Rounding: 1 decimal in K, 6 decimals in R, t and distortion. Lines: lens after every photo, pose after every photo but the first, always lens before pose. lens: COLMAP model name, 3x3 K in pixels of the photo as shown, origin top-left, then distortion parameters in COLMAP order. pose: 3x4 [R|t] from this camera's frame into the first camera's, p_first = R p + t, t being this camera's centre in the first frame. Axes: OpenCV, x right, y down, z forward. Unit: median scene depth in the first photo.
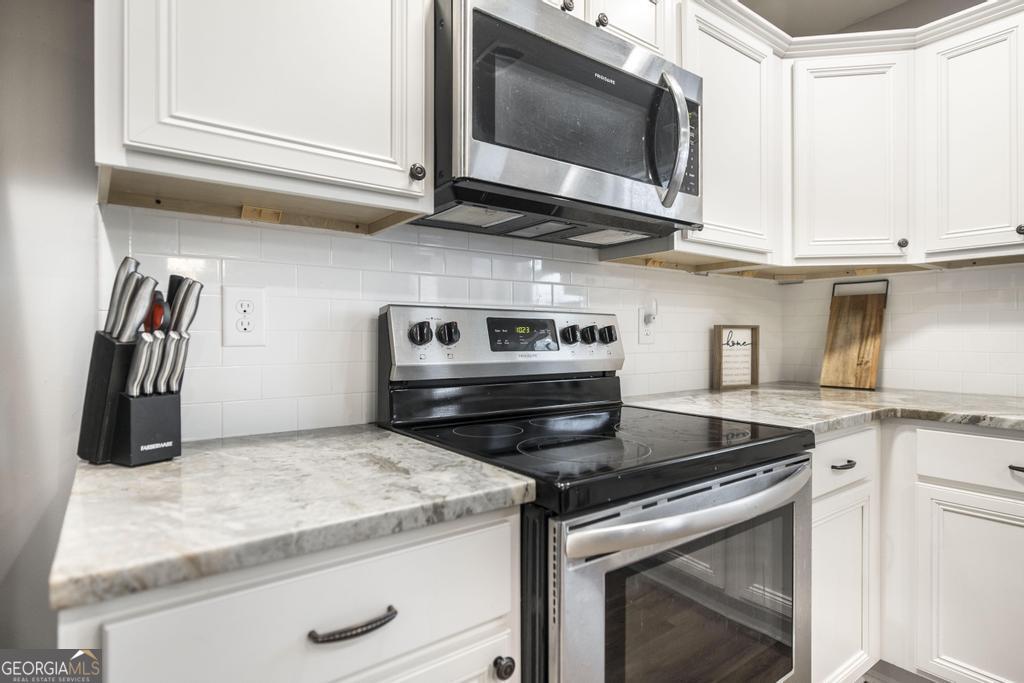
lens RADIAL K [[541.2, 0, 522.9], [0, 541.2, 333.9], [0, 0, 1]] dist [0.005641, 0.000376]
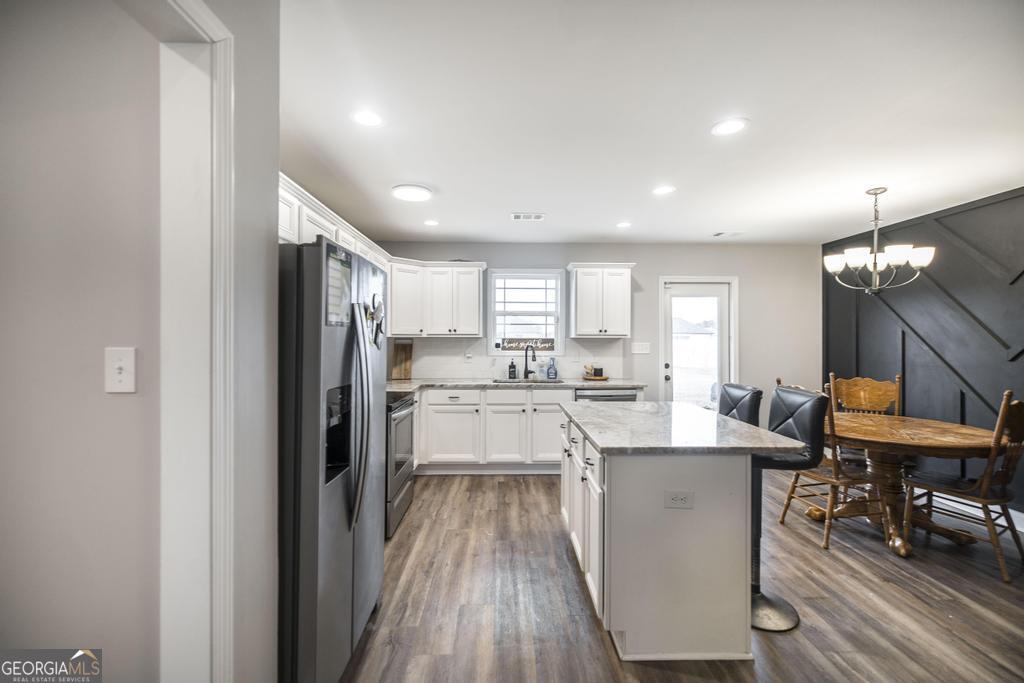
lens RADIAL K [[435.7, 0, 518.7], [0, 435.7, 341.5], [0, 0, 1]] dist [0.002631, 0.000309]
pose [[0.573462, -0.002655, 0.819228, -1.016374], [-0.005581, 0.999959, 0.007148, -0.128624], [-0.819213, -0.008672, 0.573424, -0.873843]]
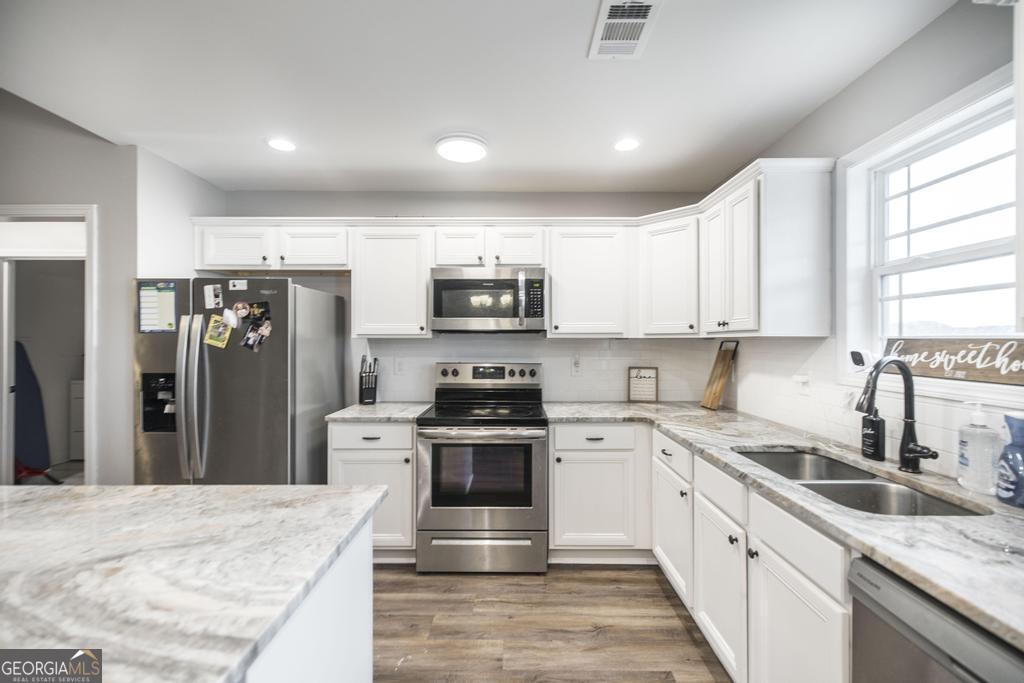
lens RADIAL K [[435.7, 0, 504.7], [0, 435.7, 339.0], [0, 0, 1]] dist [0.002631, 0.000309]
pose [[0.790937, -0.002157, -0.611894, 1.086613], [0.002471, 0.999997, -0.000331, -0.129315], [0.611893, -0.001250, 0.790940, -0.493546]]
